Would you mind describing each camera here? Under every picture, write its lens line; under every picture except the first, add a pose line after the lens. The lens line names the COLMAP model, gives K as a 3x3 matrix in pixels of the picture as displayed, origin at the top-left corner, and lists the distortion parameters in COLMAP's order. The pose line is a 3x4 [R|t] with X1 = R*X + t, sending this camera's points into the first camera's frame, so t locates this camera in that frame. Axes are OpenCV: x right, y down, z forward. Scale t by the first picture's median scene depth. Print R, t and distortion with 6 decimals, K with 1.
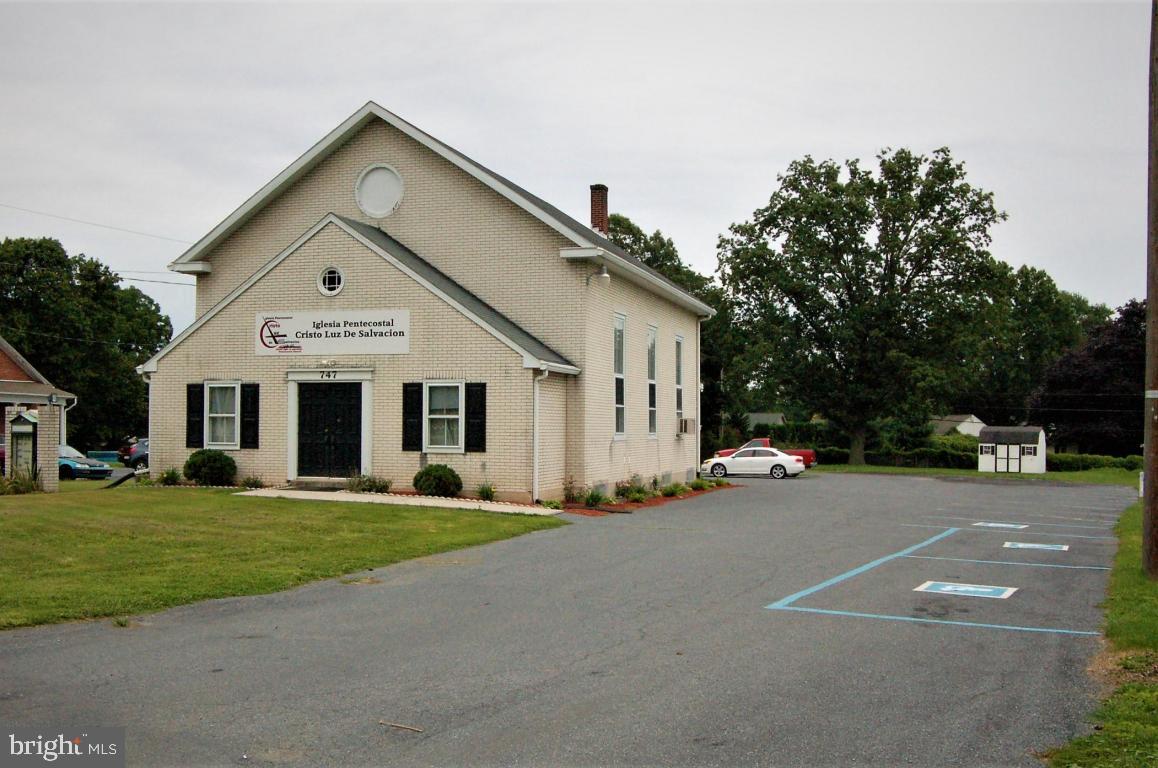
lens RADIAL K [[1121.6, 0, 579.6], [0, 1121.6, 386.4], [0, 0, 1]] dist [-0.001650, 0.000000]
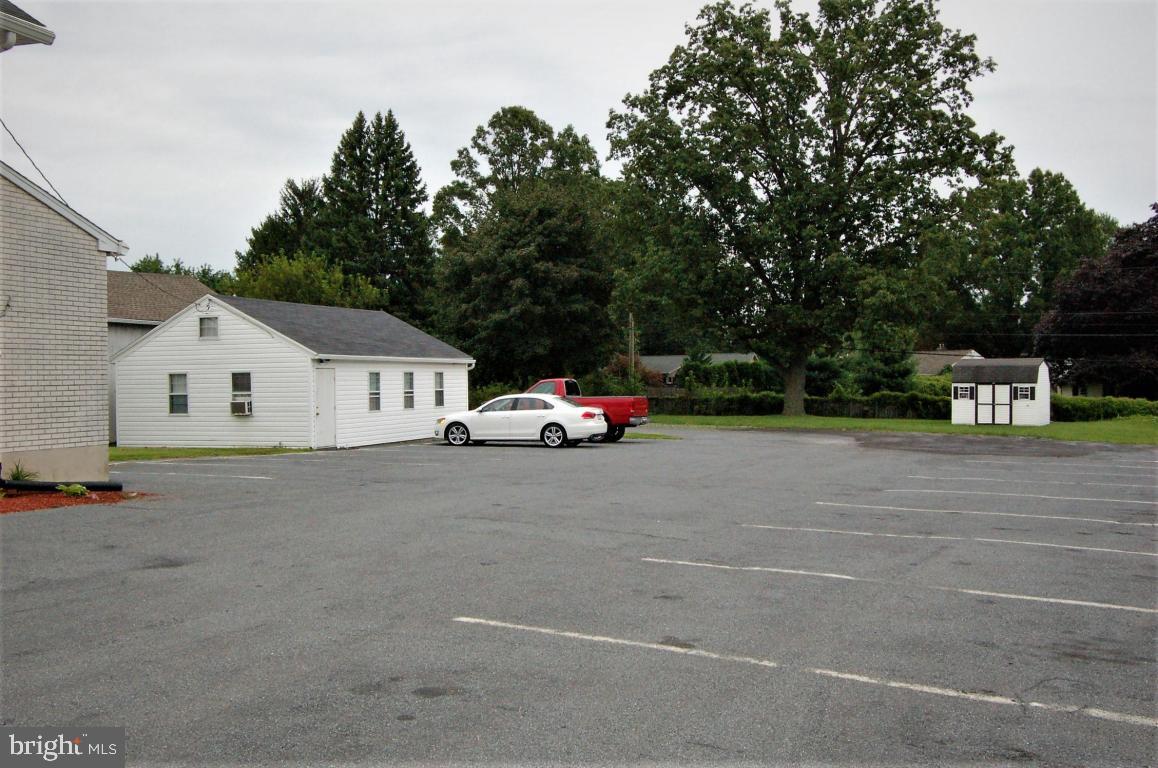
lens RADIAL K [[1114.7, 0, 573.6], [0, 1114.7, 354.8], [0, 0, 1]] dist [0.000913, 0.000000]
pose [[0.999378, -0.015669, -0.031598, 0.127118], [0.016207, 0.999727, 0.016845, 0.015698], [0.031325, -0.017347, 0.999359, 0.267191]]
